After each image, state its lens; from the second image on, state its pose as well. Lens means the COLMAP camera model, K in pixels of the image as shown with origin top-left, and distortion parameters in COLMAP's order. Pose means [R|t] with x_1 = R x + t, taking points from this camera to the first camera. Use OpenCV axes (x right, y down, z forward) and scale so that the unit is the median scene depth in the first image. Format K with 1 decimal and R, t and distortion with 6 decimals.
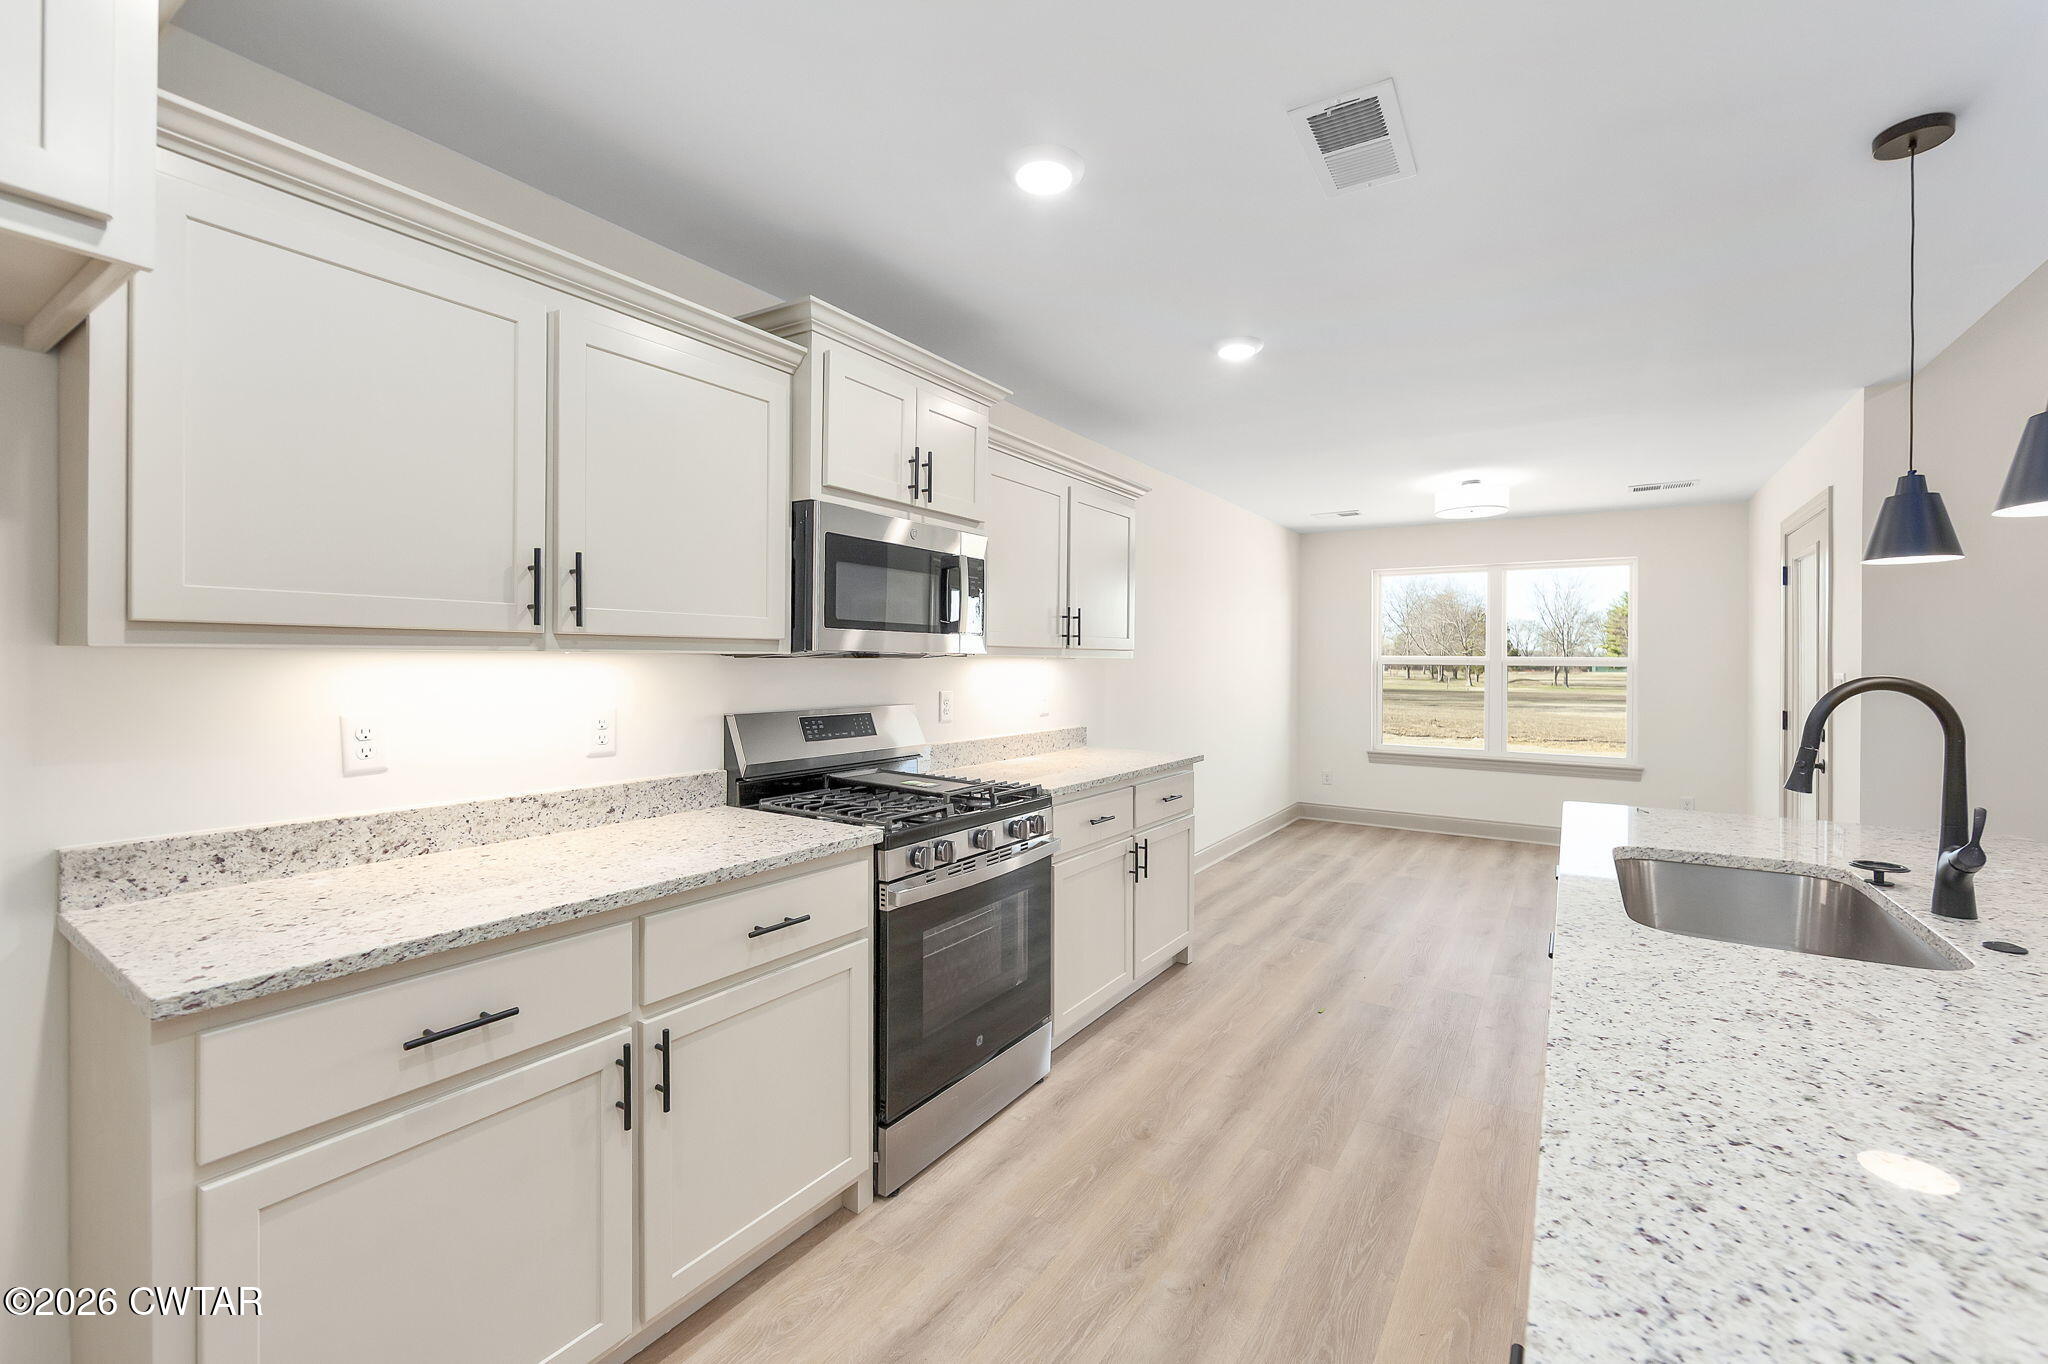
lens RADIAL K [[845.9, 0, 1028.2], [0, 845.9, 672.3], [0, 0, 1]] dist [-0.001549, -0.000375]
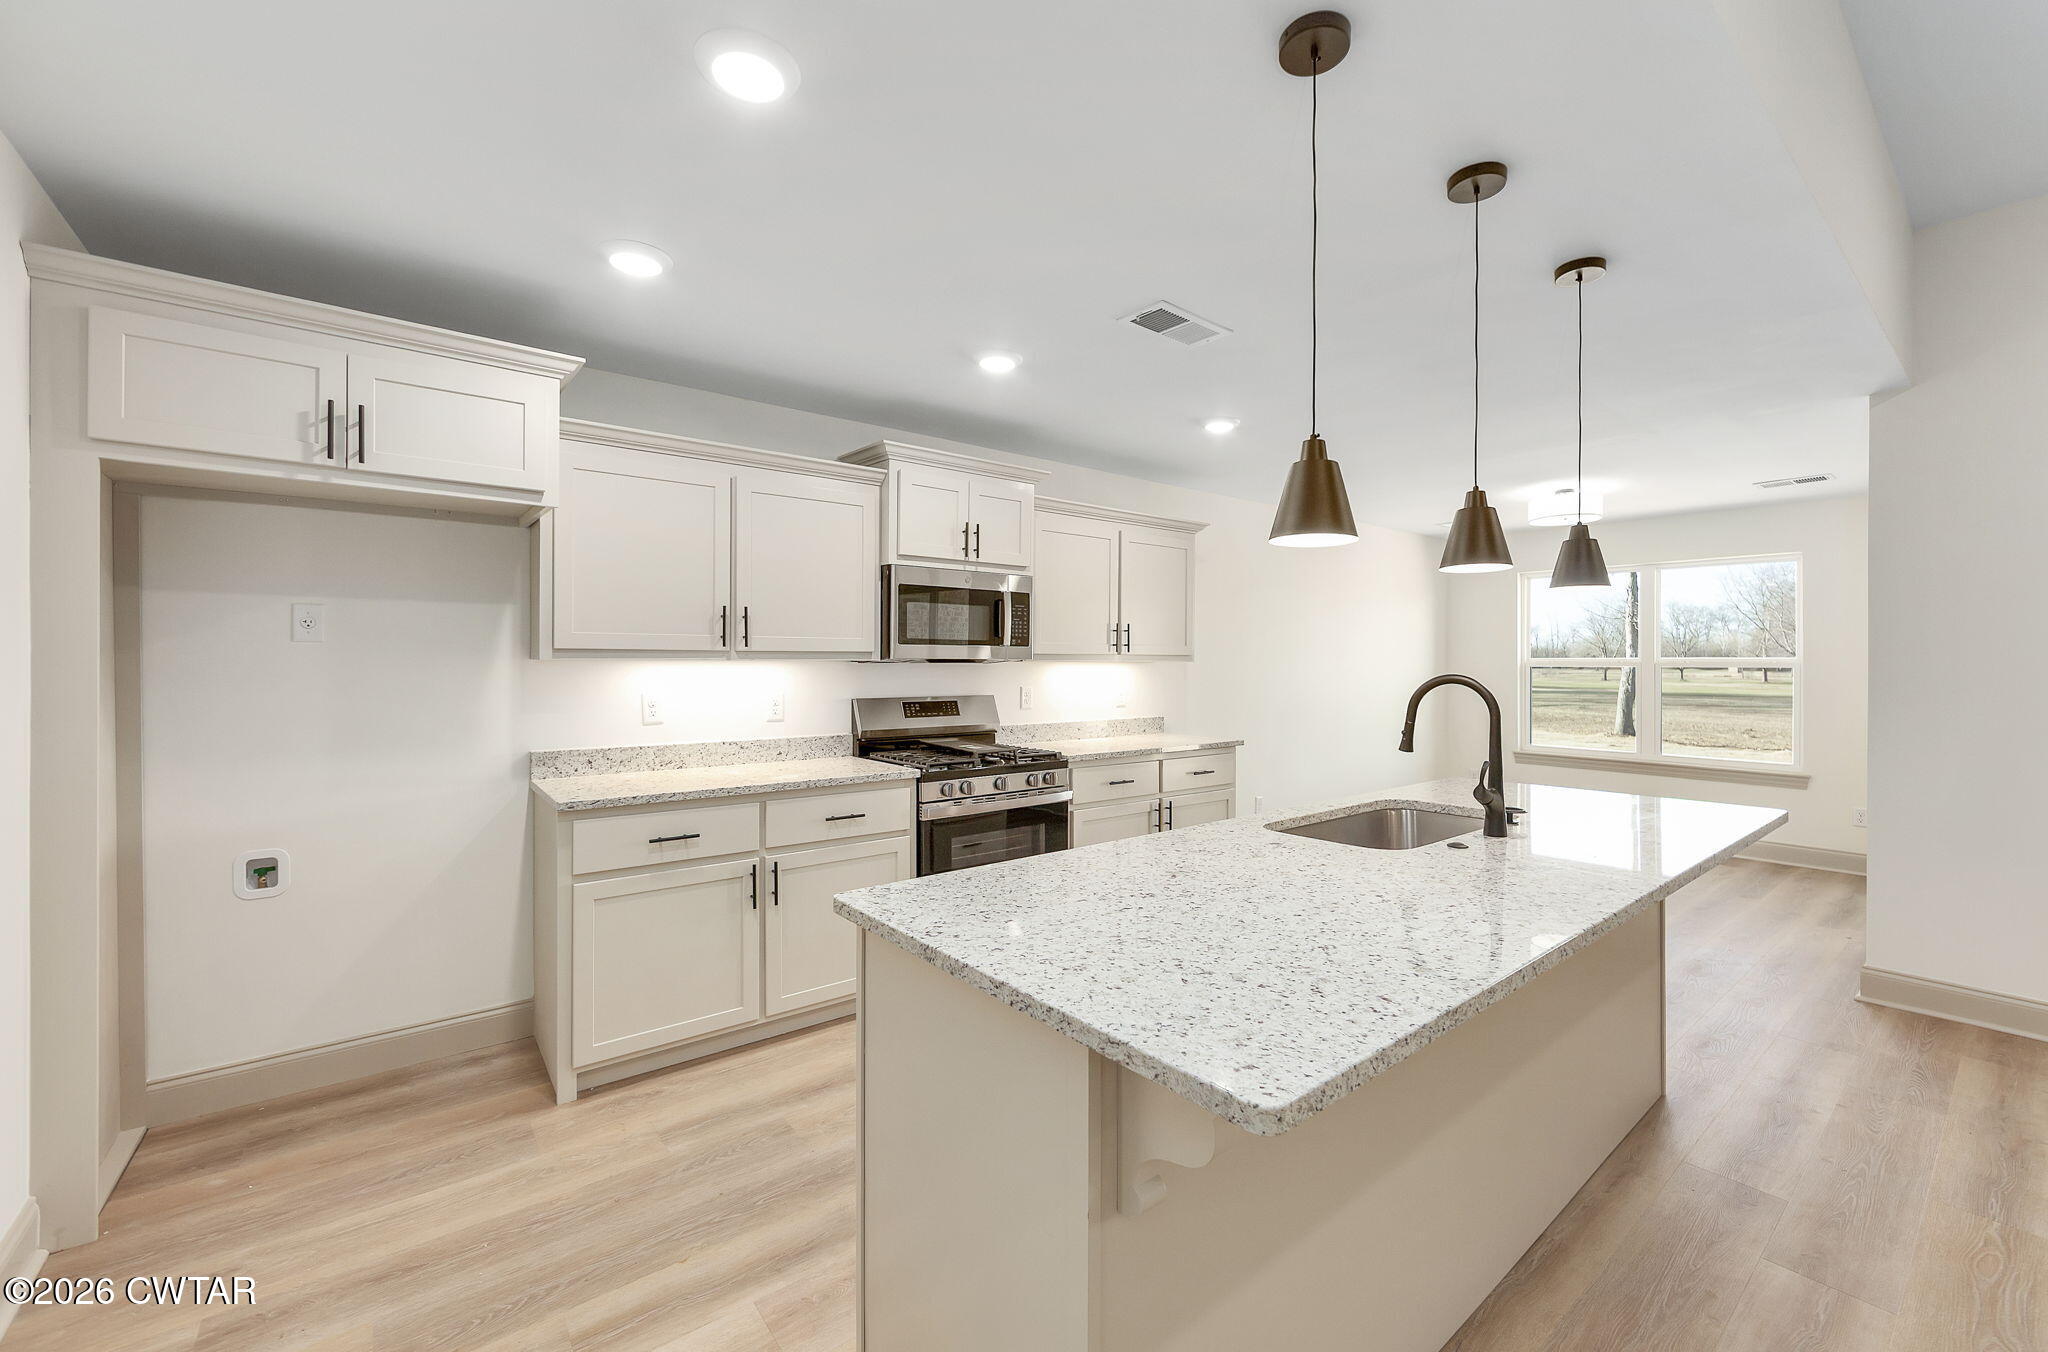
lens RADIAL K [[839.5, 0, 1024.0], [0, 839.5, 676.0], [0, 0, 1]] dist [0.000062, 0.000028]
pose [[0.946316, 0.002318, -0.323233, 0.502084], [-0.001558, 0.999995, 0.002608, 0.002891], [0.323238, -0.001964, 0.946316, -0.424291]]
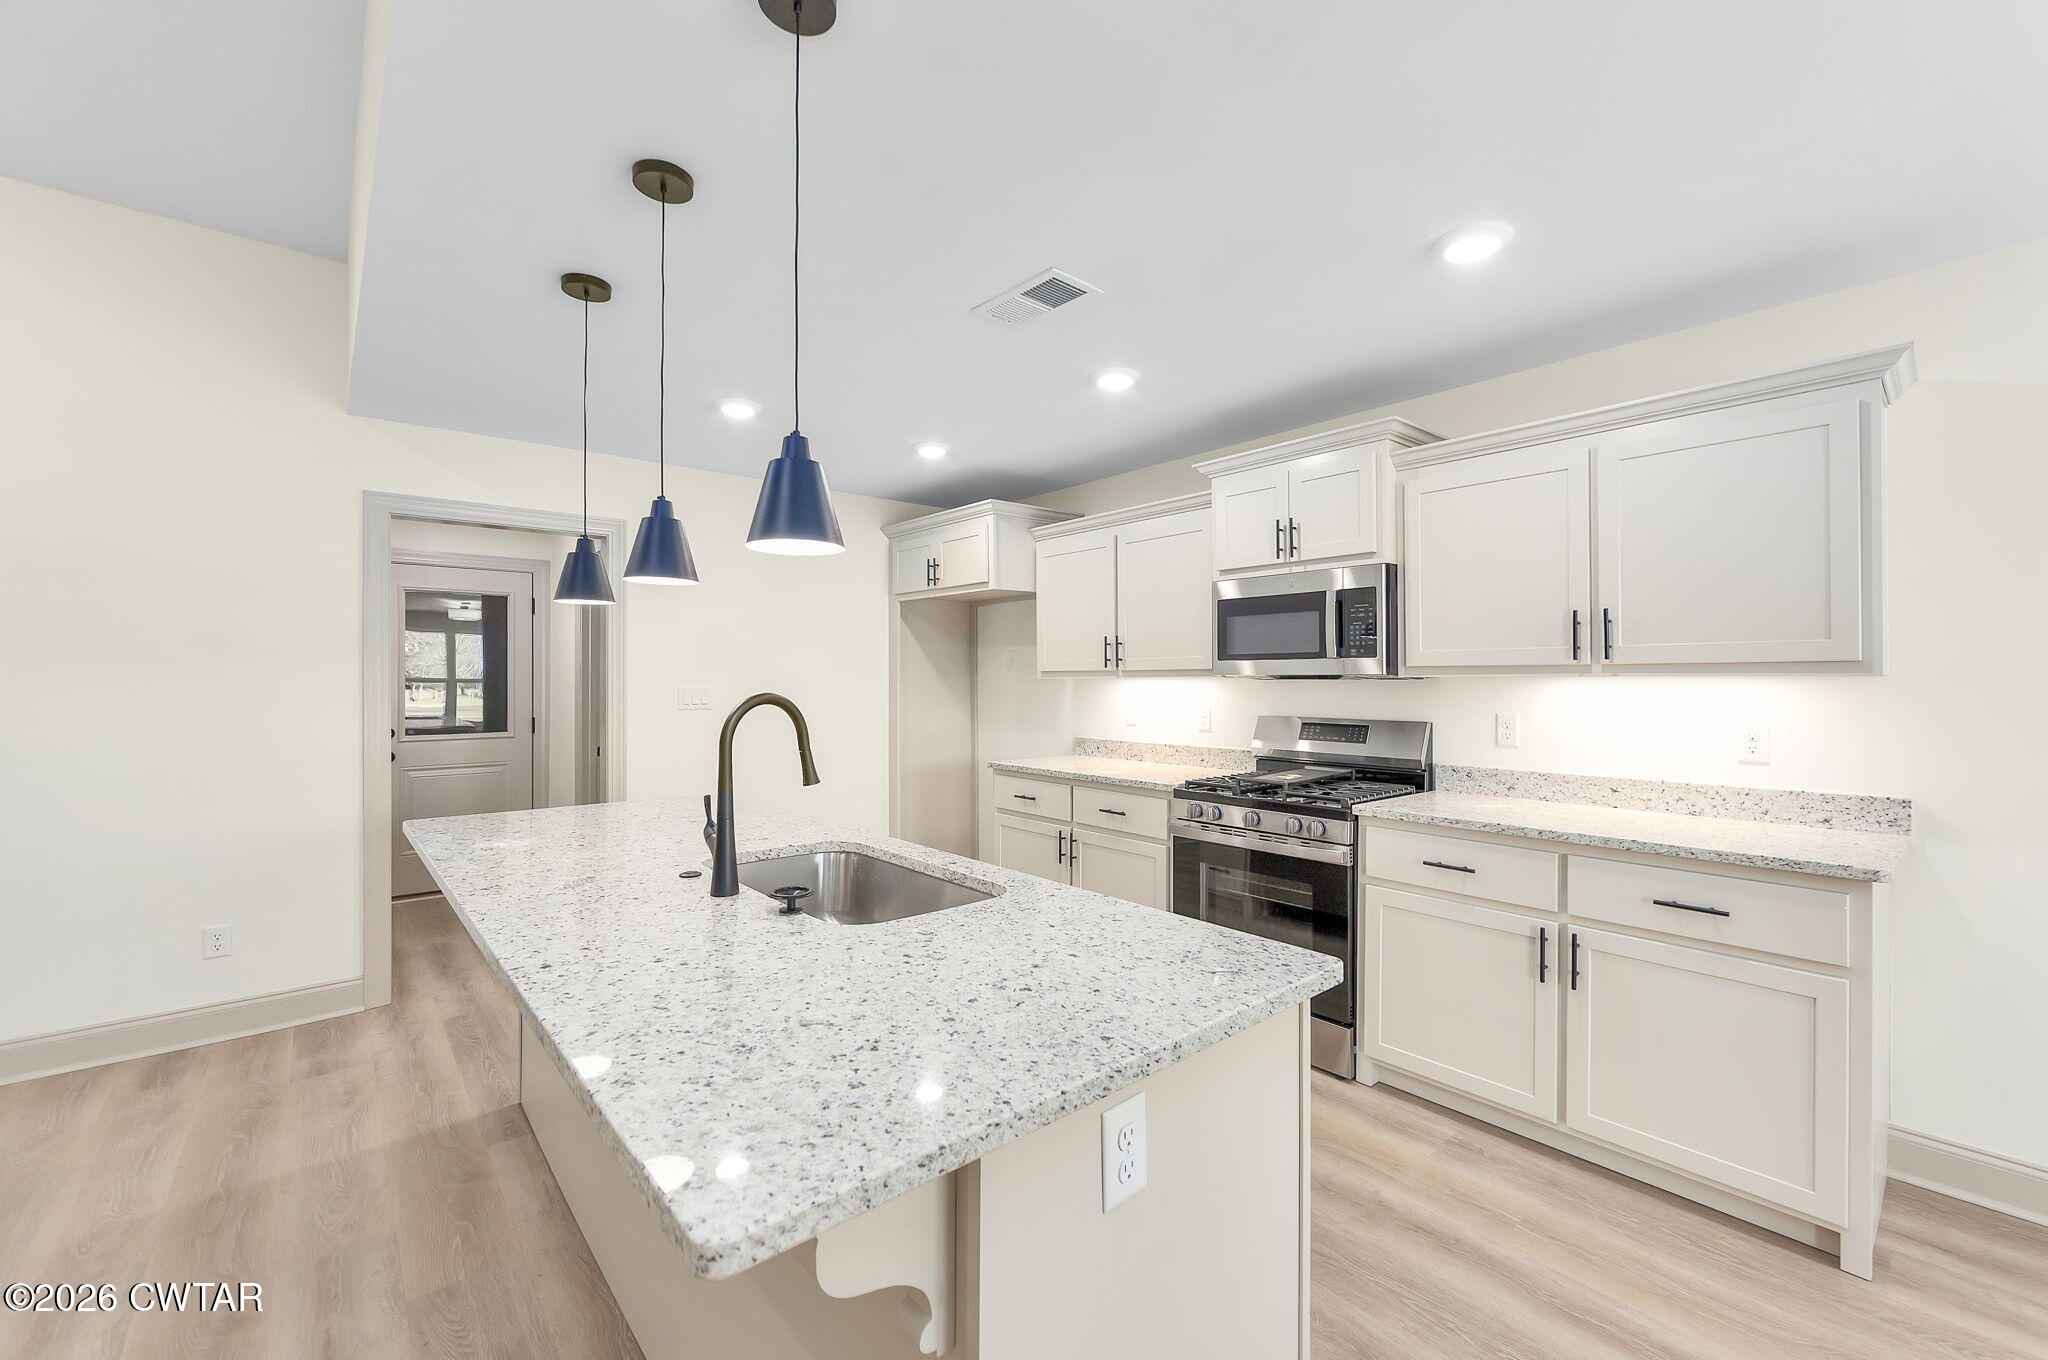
lens RADIAL K [[816.8, 0, 1024.0], [0, 816.8, 680.0], [0, 0, 1]] dist [-0.009385, 0.000441]
pose [[-0.282661, -0.001840, -0.959218, 1.348879], [-0.010404, 0.999945, 0.001148, -0.014667], [0.959164, 0.010304, -0.282664, 1.104371]]
